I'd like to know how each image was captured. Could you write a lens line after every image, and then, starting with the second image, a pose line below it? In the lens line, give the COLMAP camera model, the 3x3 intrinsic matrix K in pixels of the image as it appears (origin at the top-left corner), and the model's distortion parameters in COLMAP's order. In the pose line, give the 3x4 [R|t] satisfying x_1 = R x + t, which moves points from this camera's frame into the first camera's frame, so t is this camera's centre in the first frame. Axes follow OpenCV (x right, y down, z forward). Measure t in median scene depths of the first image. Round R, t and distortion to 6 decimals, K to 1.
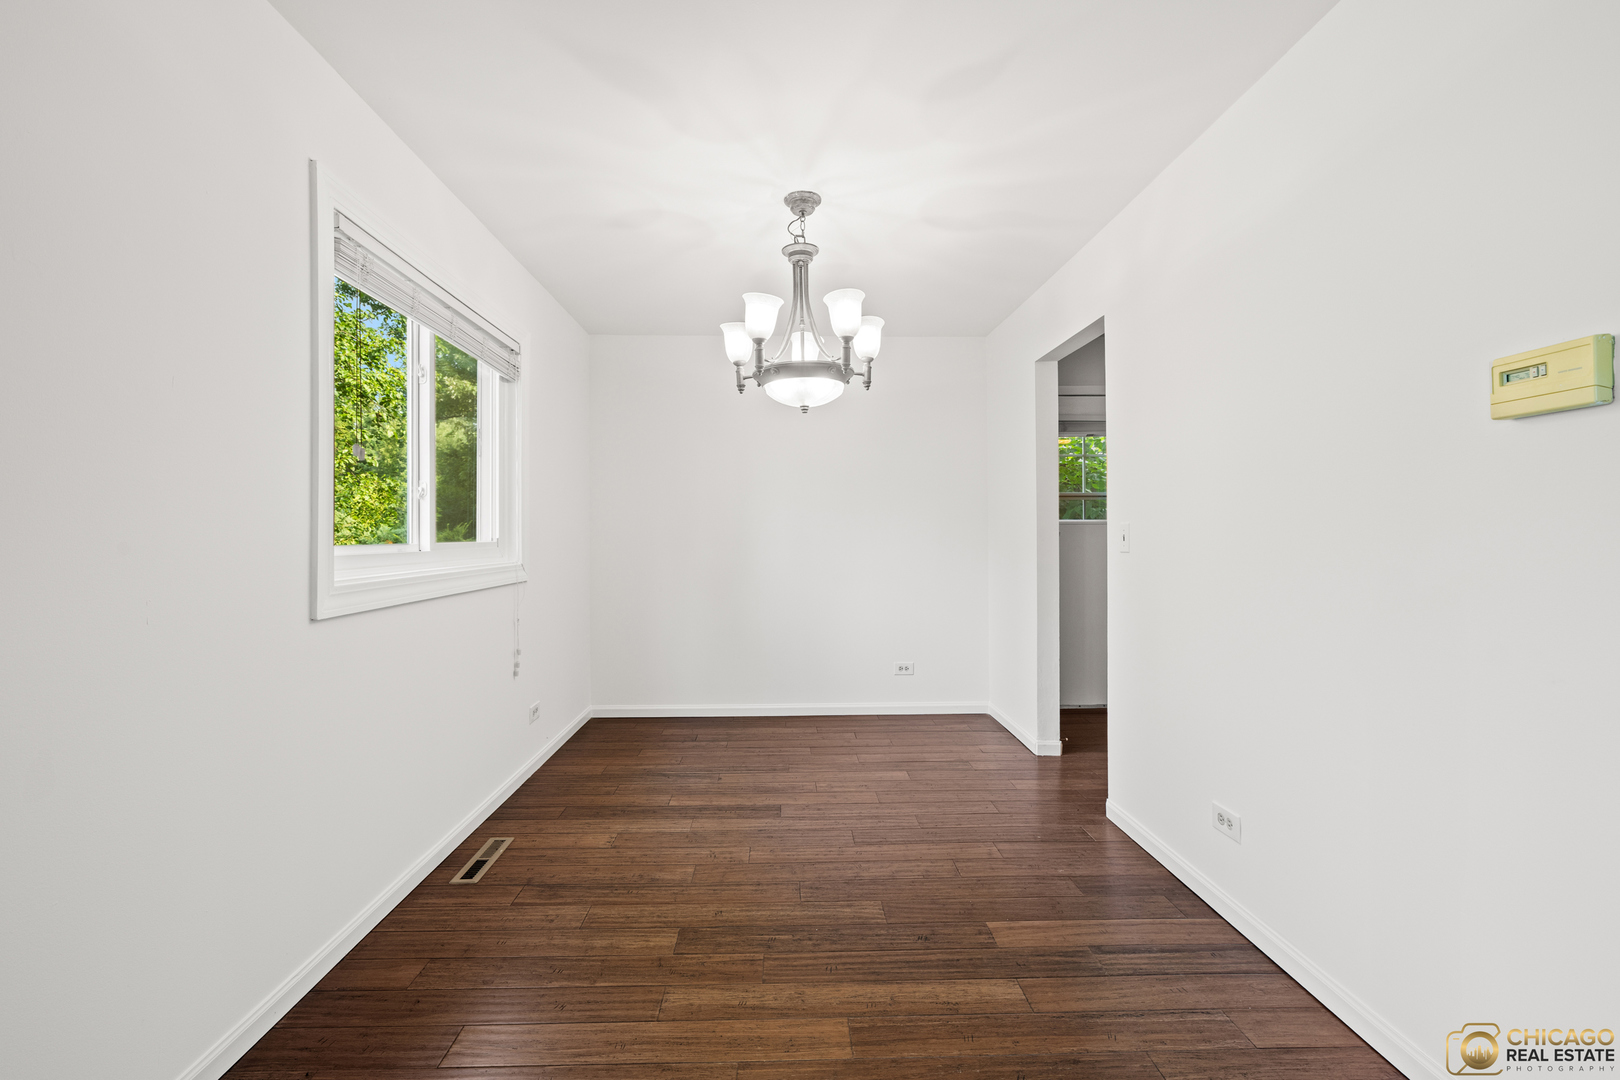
lens RADIAL K [[683.6, 0, 797.3], [0, 683.6, 537.2], [0, 0, 1]] dist [0.000761, 0.000005]
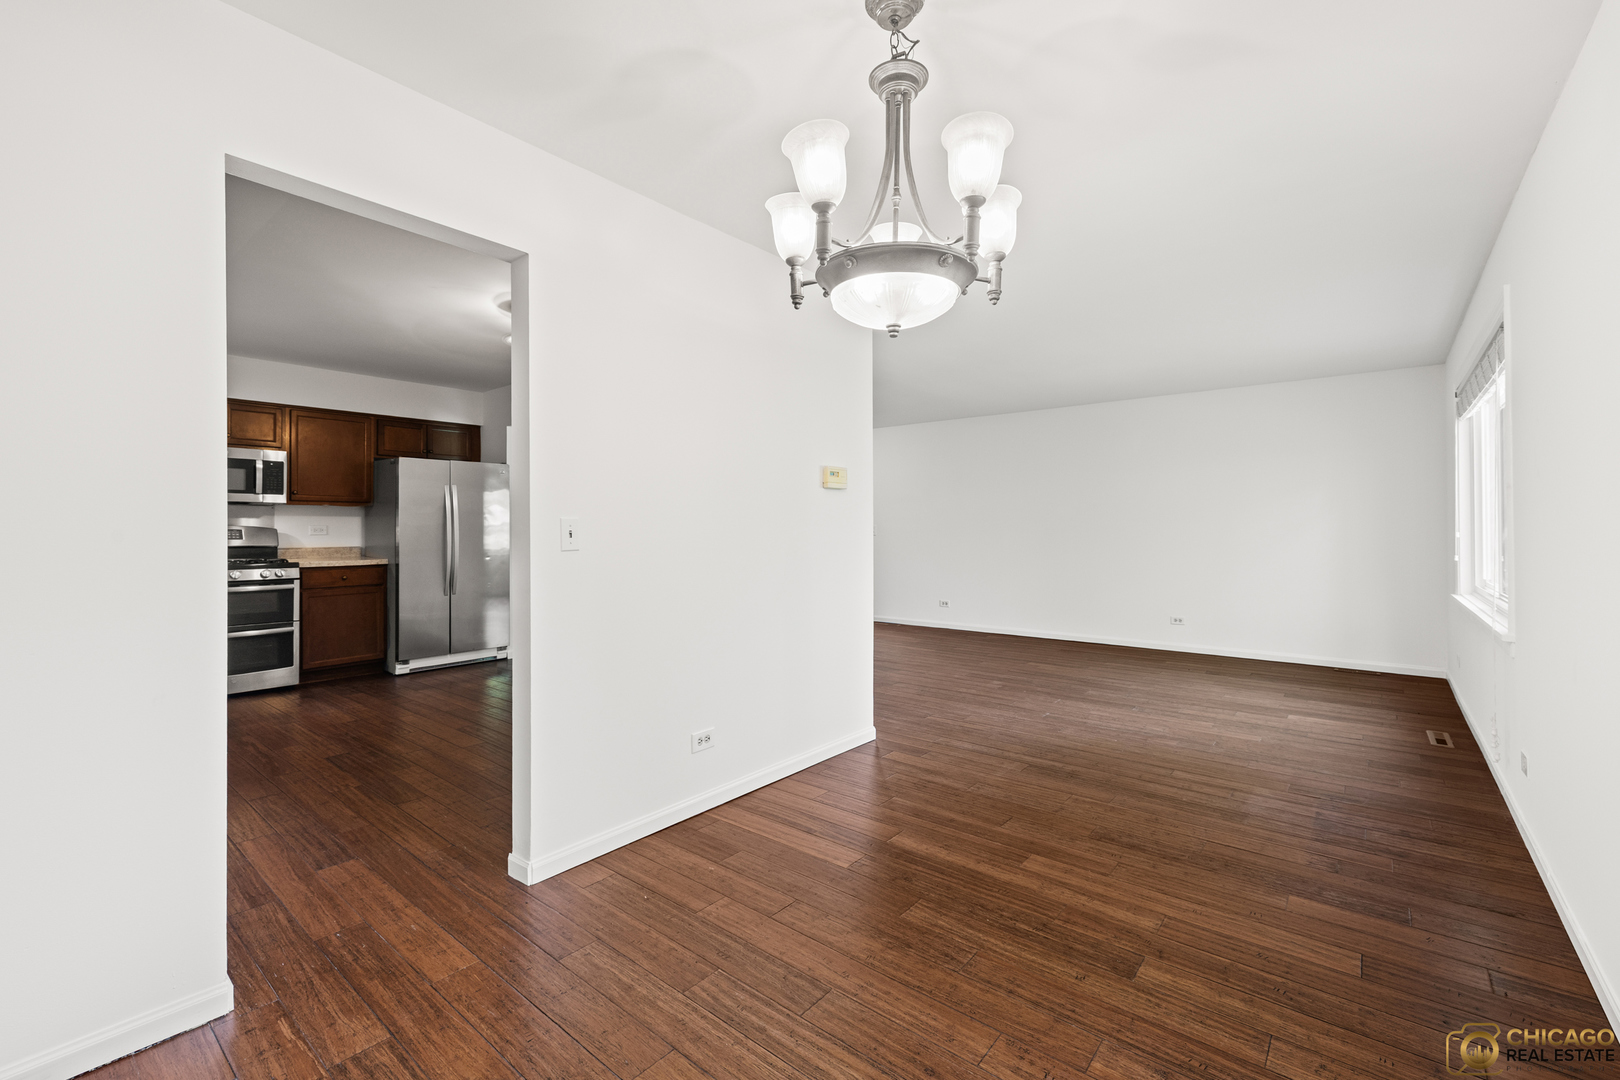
lens RADIAL K [[683.6, 0, 801.8], [0, 683.6, 531.6], [0, 0, 1]] dist [0.000761, 0.000005]
pose [[-0.755114, 0.001340, 0.655592, -0.366623], [0.004263, 0.999987, 0.002866, -0.004251], [-0.655580, 0.004959, -0.755110, 1.665679]]
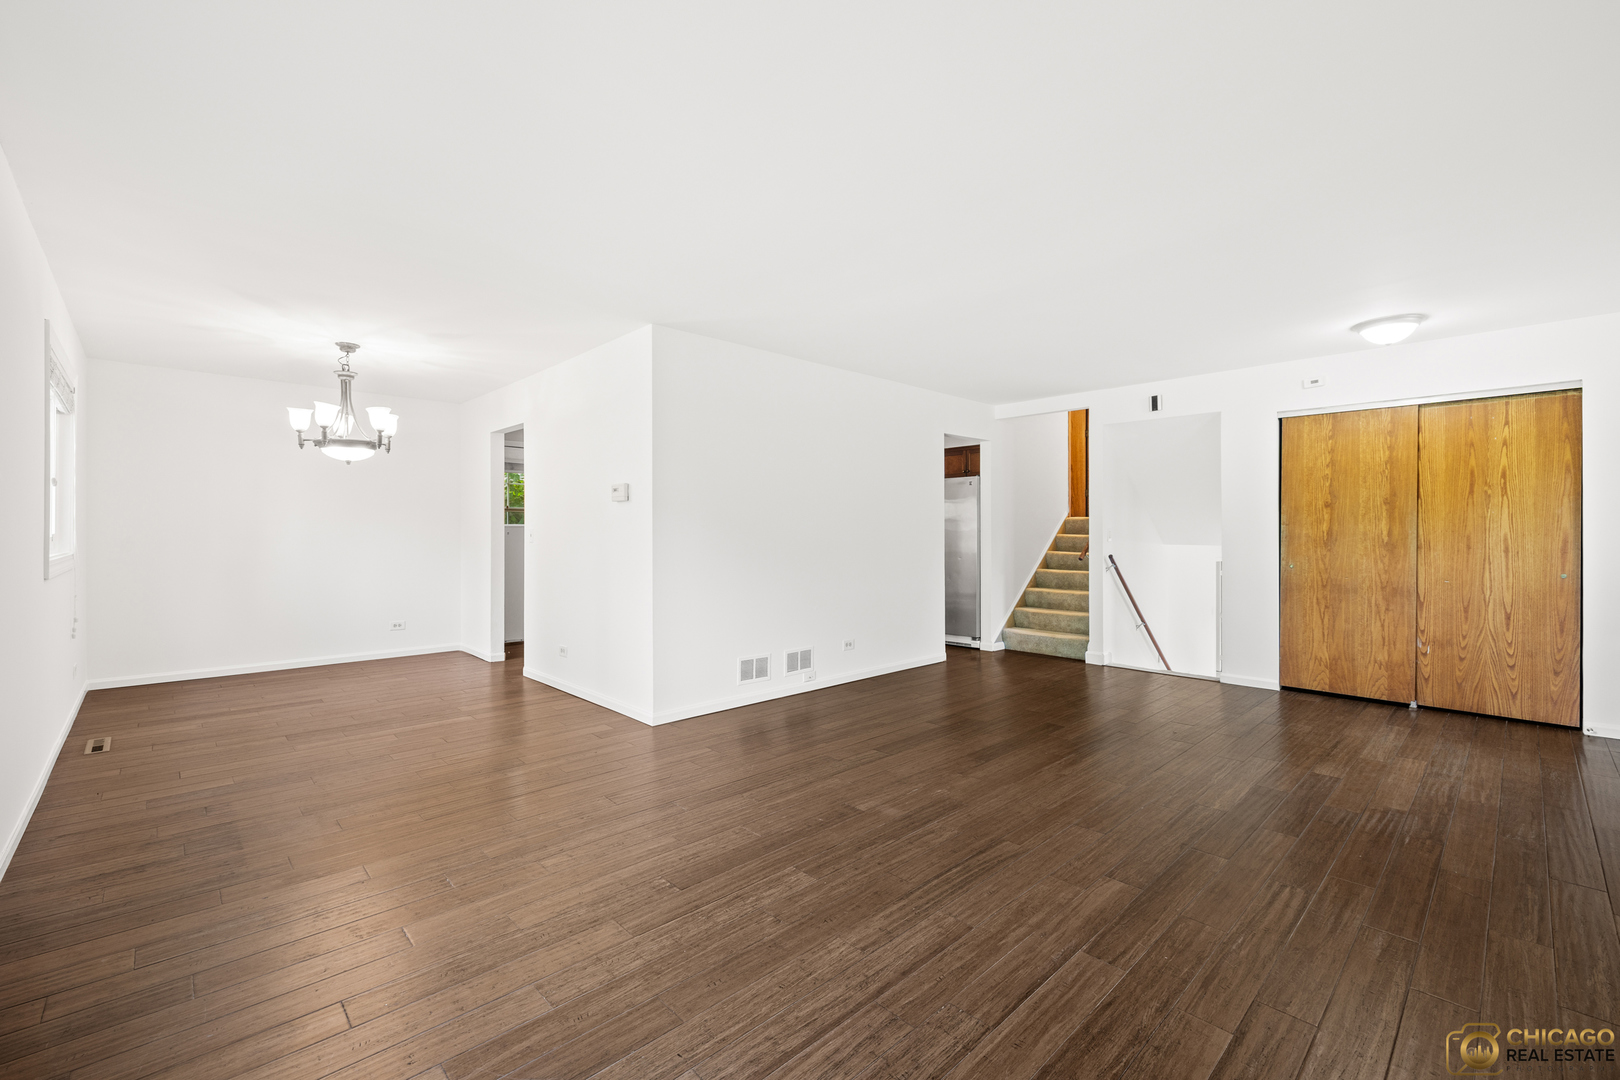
lens RADIAL K [[683.6, 0, 804.1], [0, 683.6, 536.0], [0, 0, 1]] dist [0.000761, 0.000005]
pose [[0.740496, 0.002617, 0.672056, -0.332712], [-0.003712, 0.999993, 0.000196, -0.000176], [-0.672051, -0.002640, 0.740500, -1.211960]]
